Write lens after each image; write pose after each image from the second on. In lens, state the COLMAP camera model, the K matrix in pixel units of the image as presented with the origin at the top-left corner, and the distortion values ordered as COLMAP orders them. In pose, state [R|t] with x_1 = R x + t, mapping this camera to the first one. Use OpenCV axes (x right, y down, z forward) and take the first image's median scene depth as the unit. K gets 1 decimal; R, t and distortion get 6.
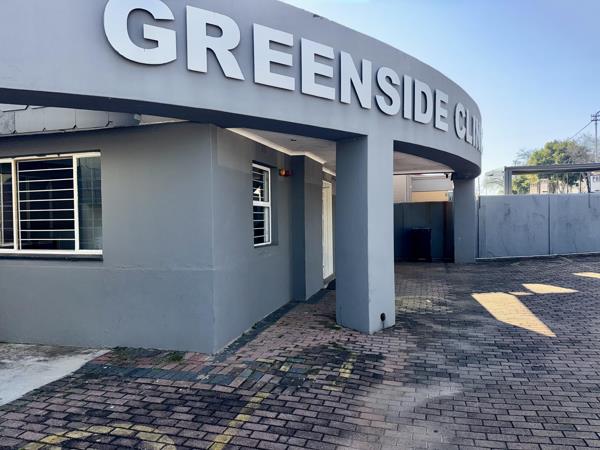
lens RADIAL K [[416.7, 0, 303.0], [0, 416.7, 229.4], [0, 0, 1]] dist [0.047745, -0.055533]
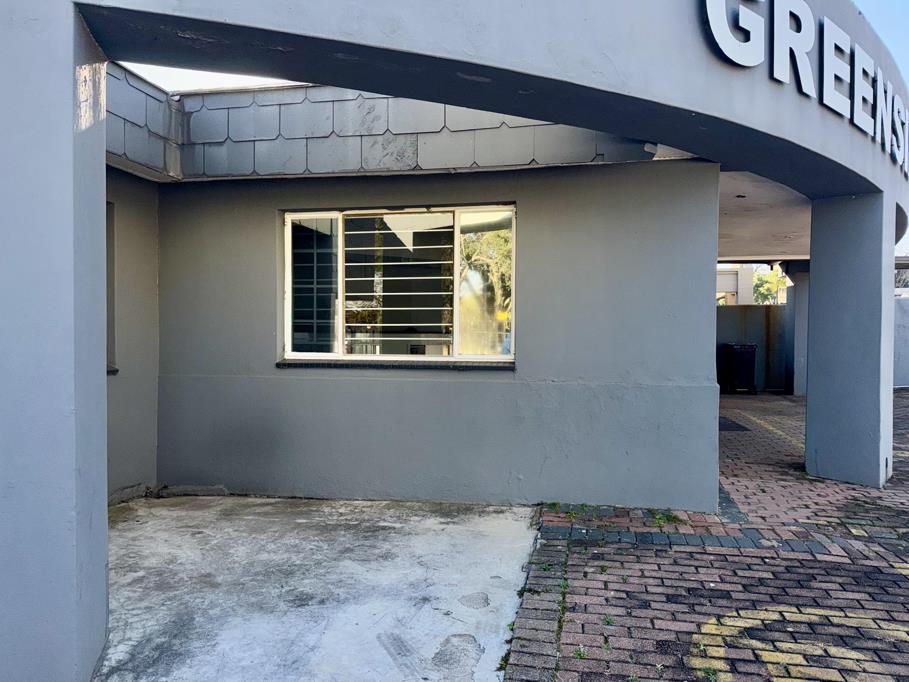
lens RADIAL K [[631.4, 0, 453.9], [0, 631.4, 338.2], [0, 0, 1]] dist [0.047745, -0.055533]
pose [[0.996541, 0.015207, 0.081701, -0.675201], [-0.013161, 0.999587, -0.025531, 0.052563], [-0.082055, 0.024367, 0.996330, 0.032334]]
